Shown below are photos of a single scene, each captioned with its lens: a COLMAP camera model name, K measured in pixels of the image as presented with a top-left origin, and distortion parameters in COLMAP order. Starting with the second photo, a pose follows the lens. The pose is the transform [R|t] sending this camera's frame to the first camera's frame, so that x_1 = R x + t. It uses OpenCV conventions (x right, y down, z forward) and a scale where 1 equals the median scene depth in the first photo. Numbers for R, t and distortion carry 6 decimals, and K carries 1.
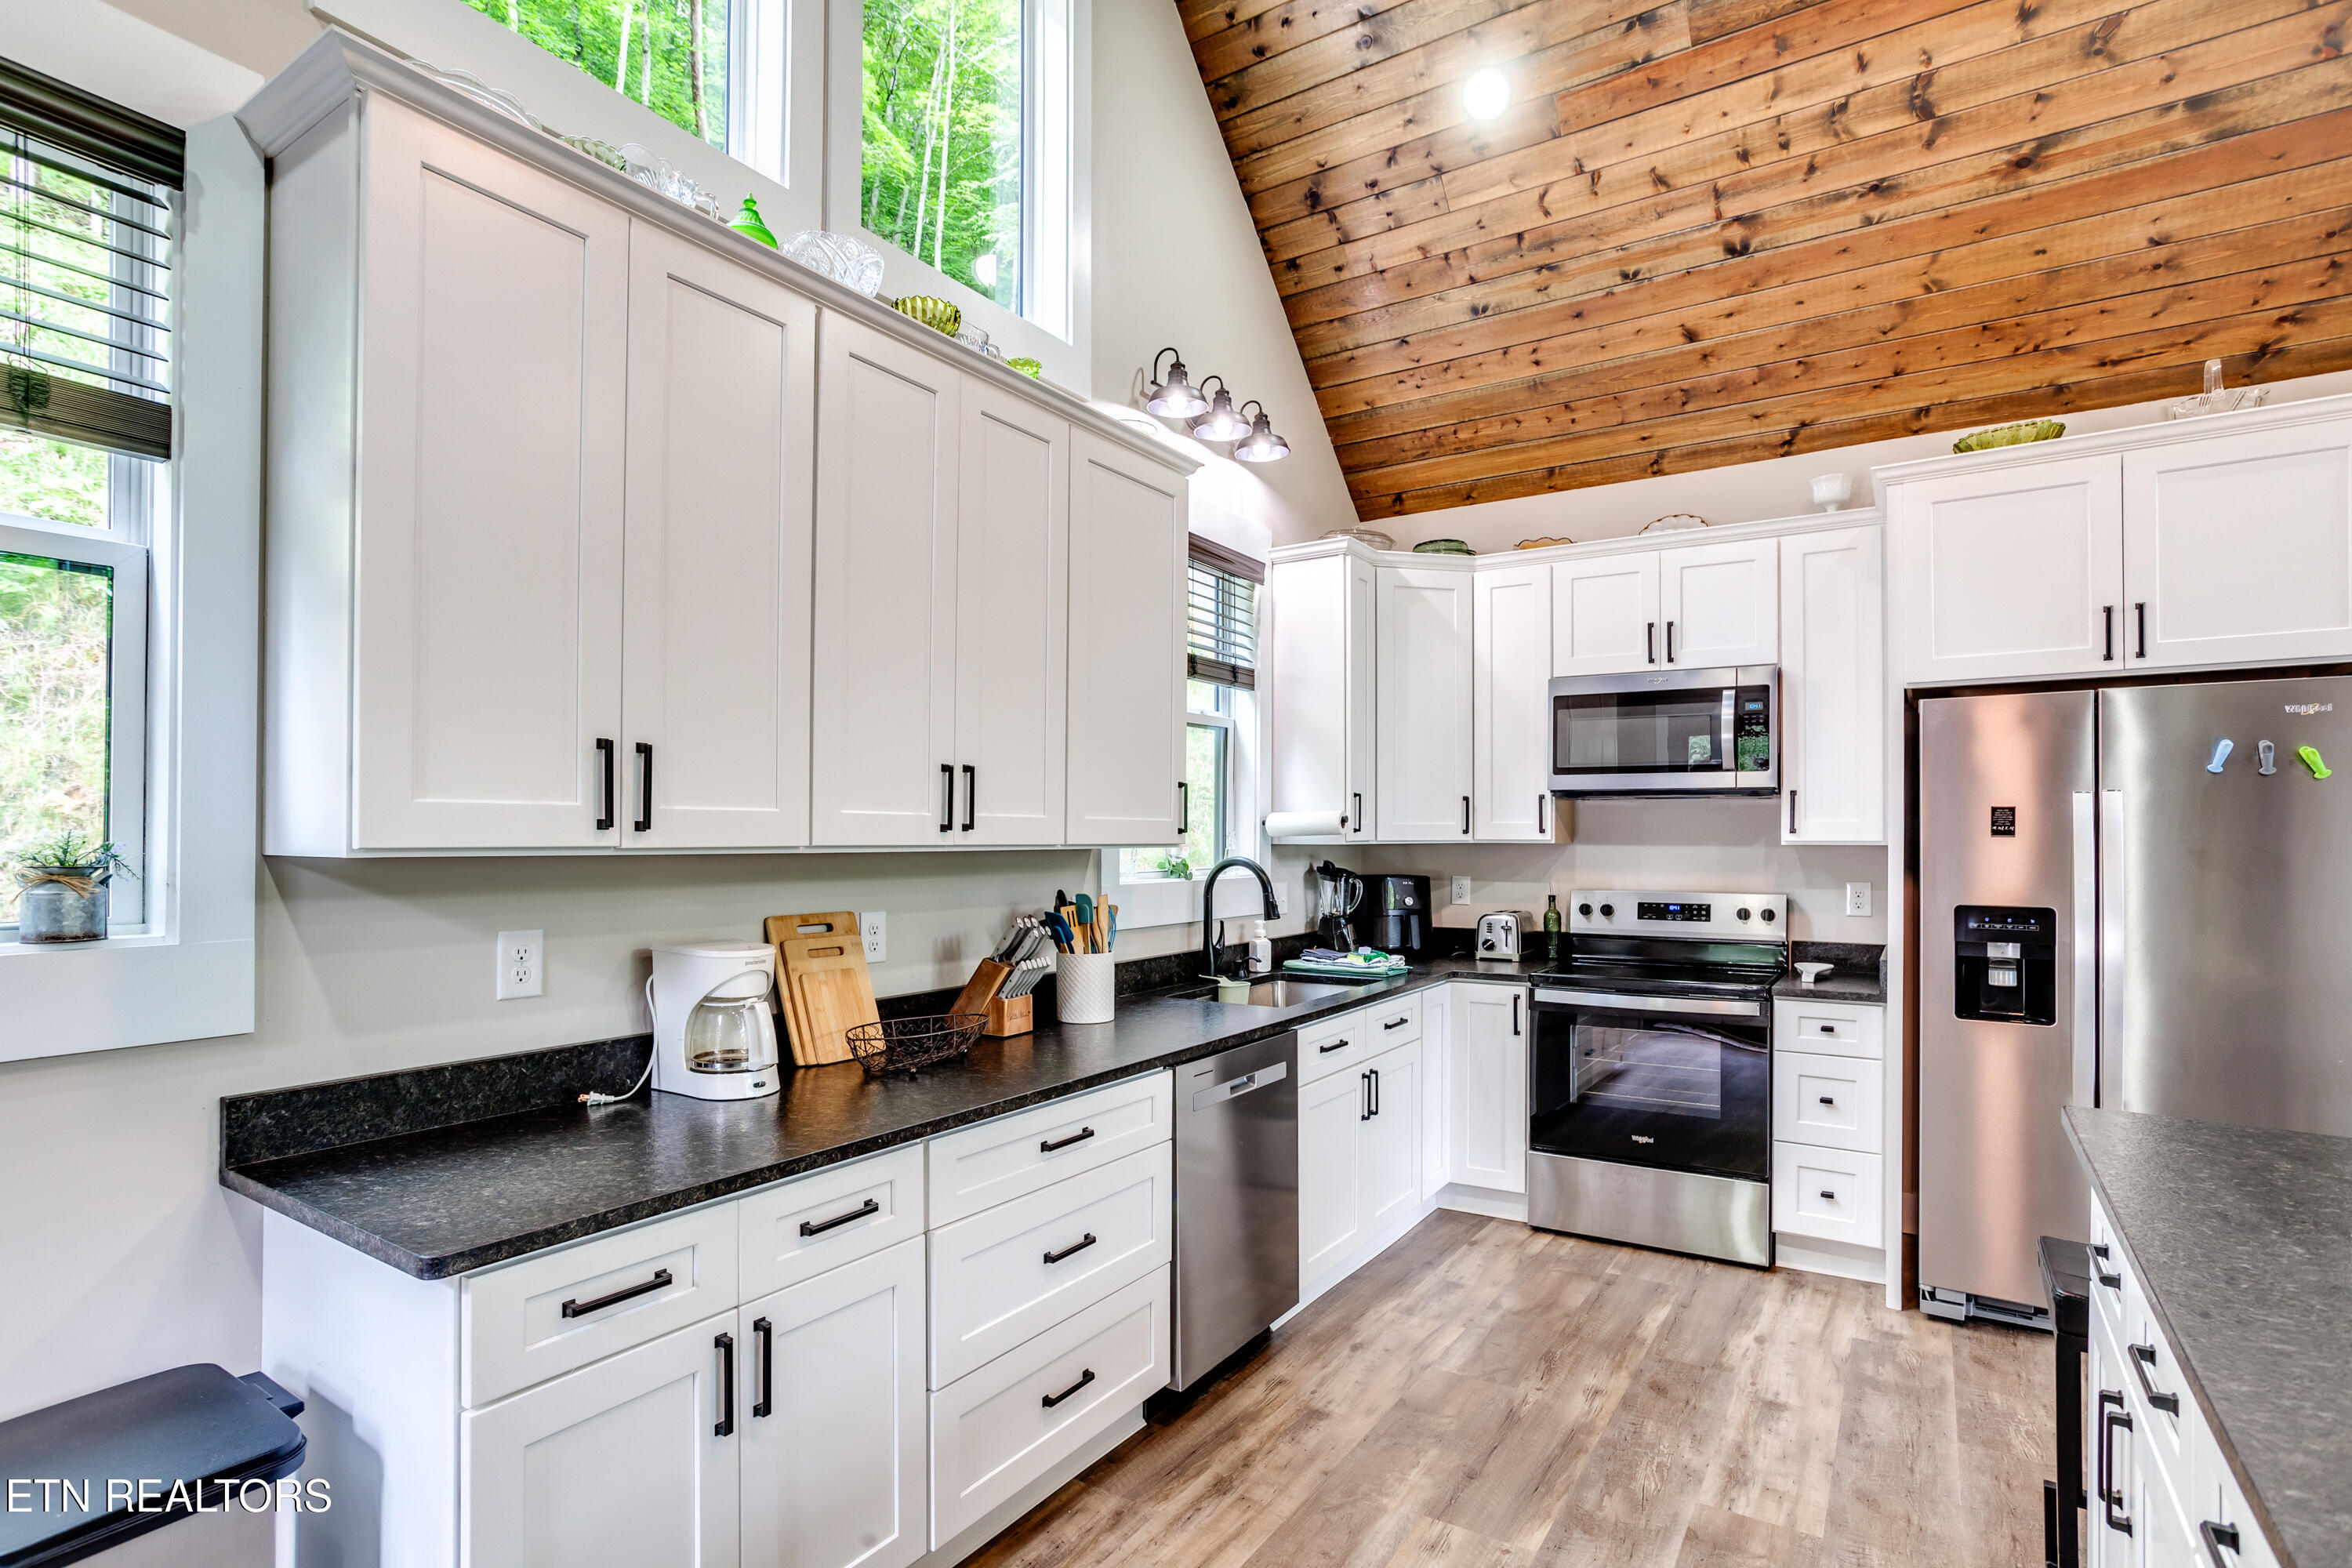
lens RADIAL K [[1154.7, 0, 1196.6], [0, 1154.7, 817.6], [0, 0, 1]] dist [-0.048130, 0.030247]
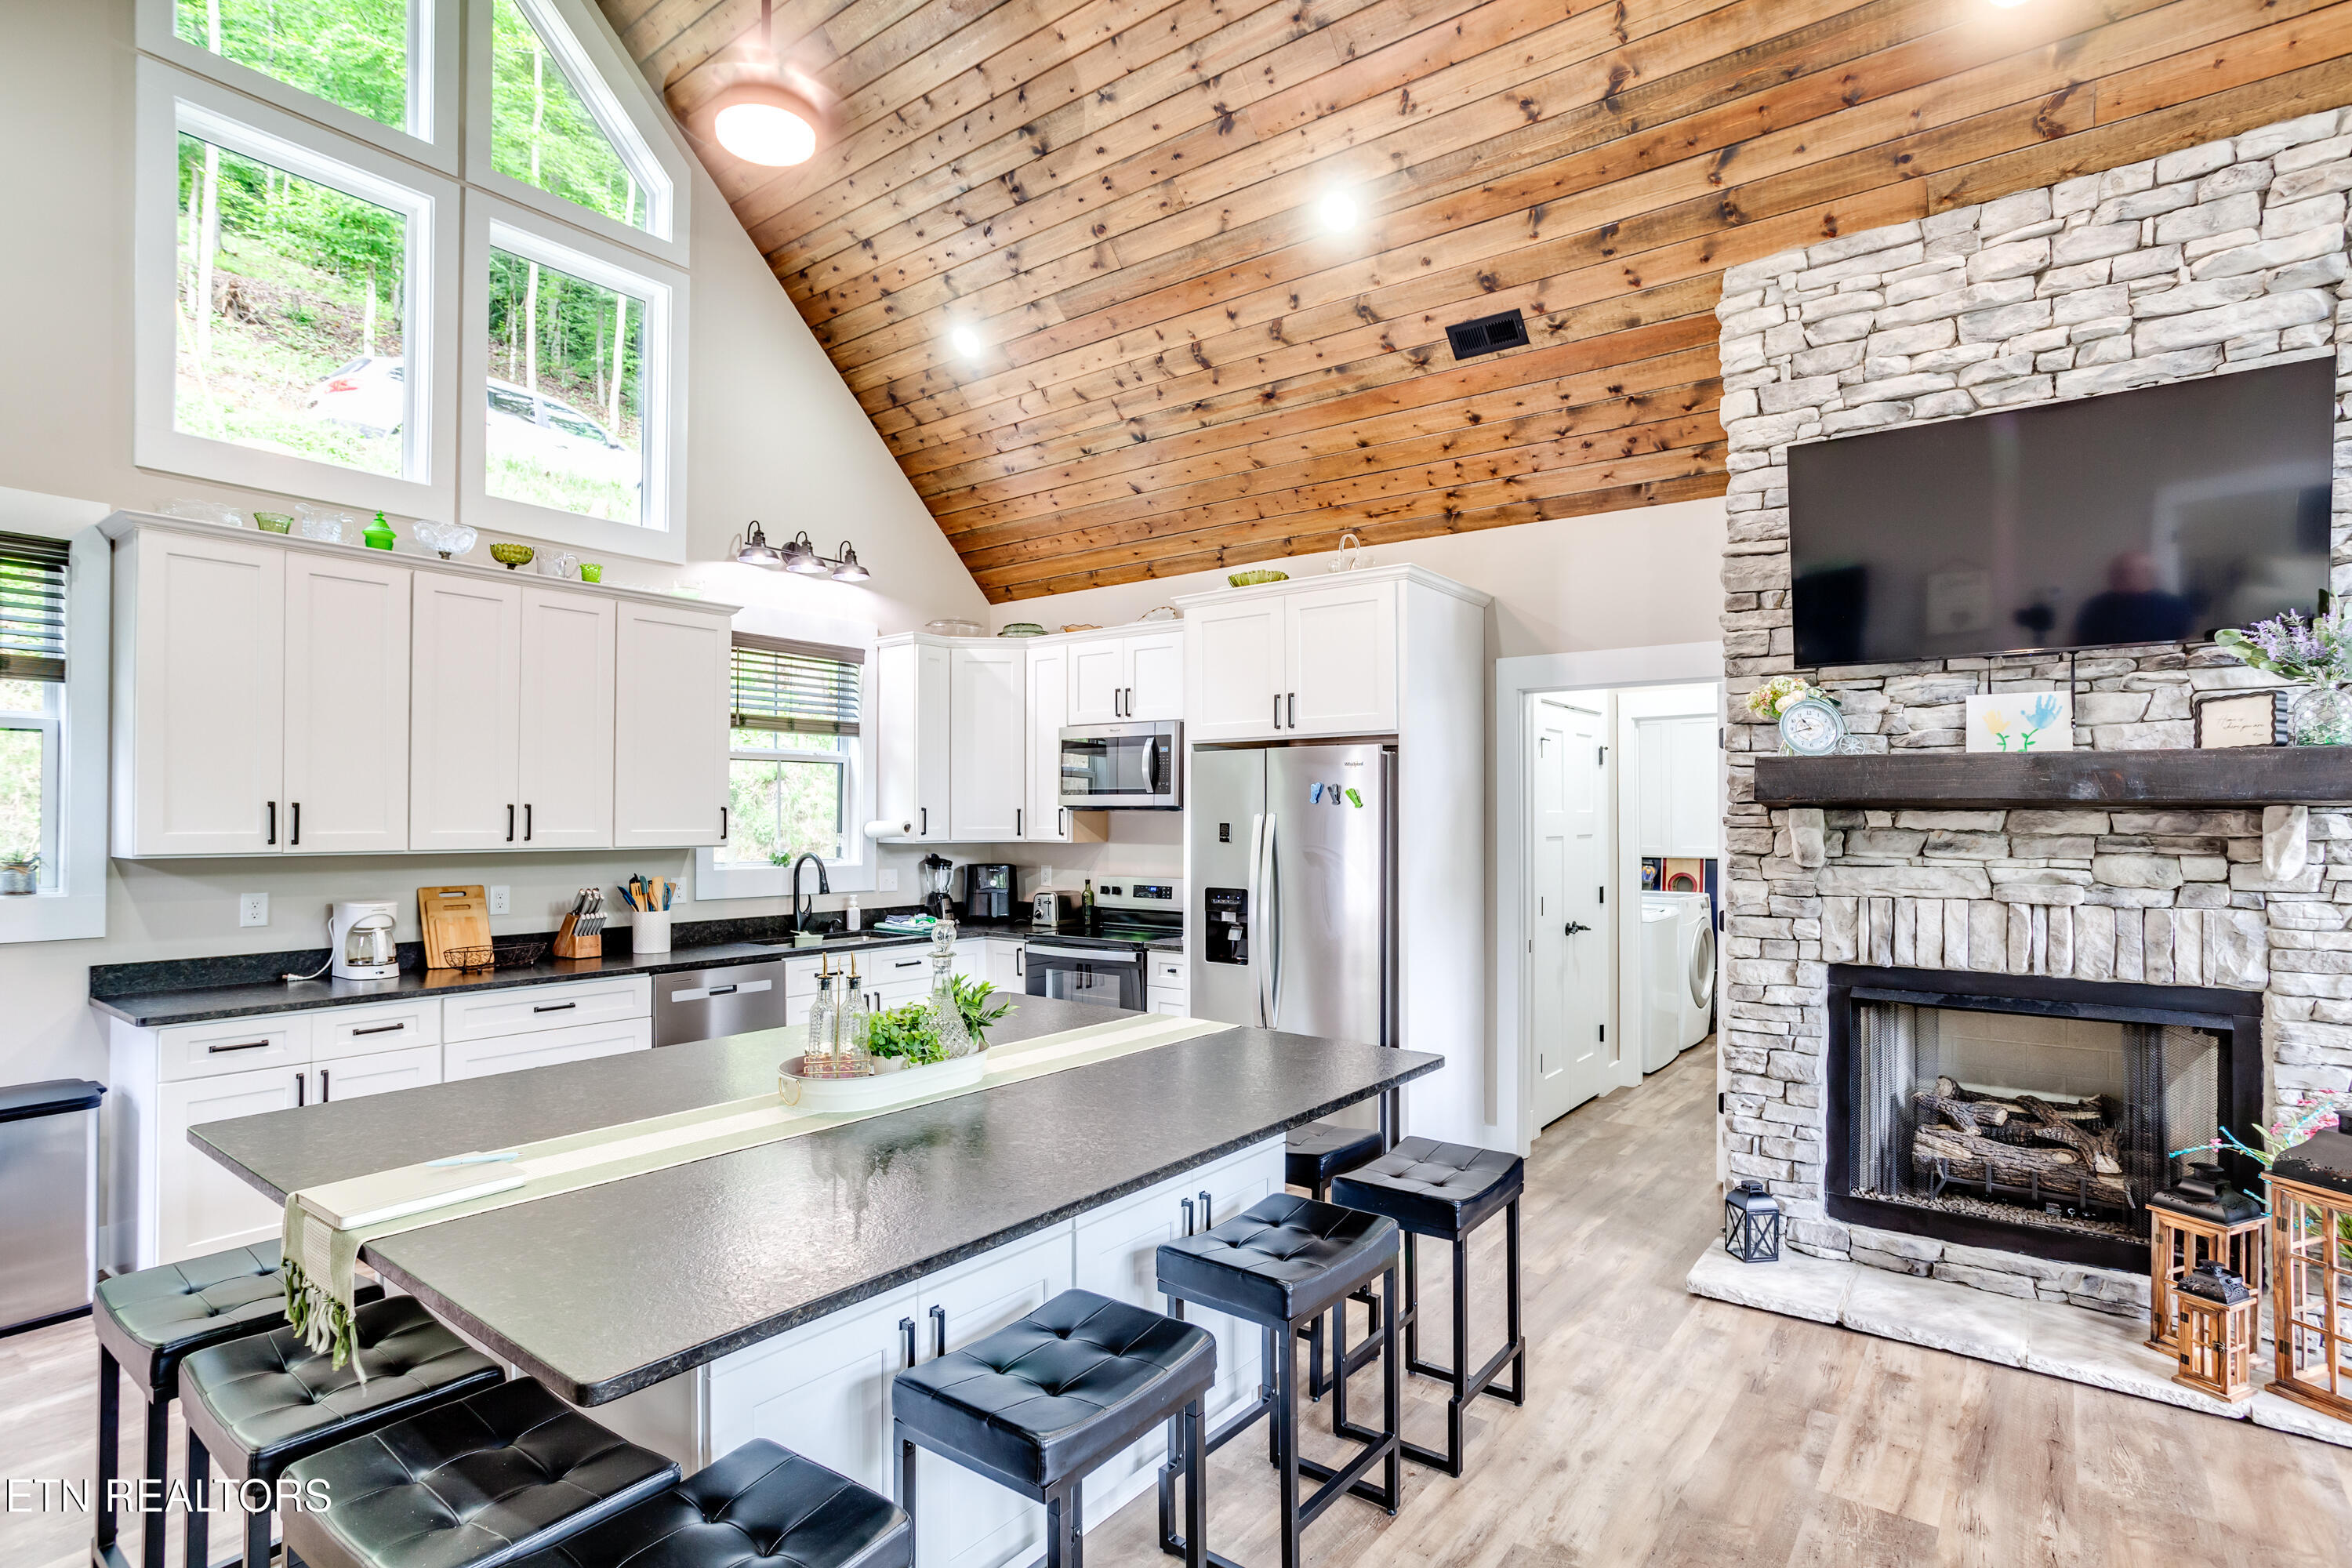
lens RADIAL K [[1174.3, 0, 1184.8], [0, 1174.3, 795.0], [0, 0, 1]] dist [-0.044790, 0.034111]
pose [[0.996898, -0.001297, -0.078698, 0.669214], [0.000898, 0.999987, -0.005099, -0.034367], [0.078703, 0.005012, 0.996885, -0.506072]]
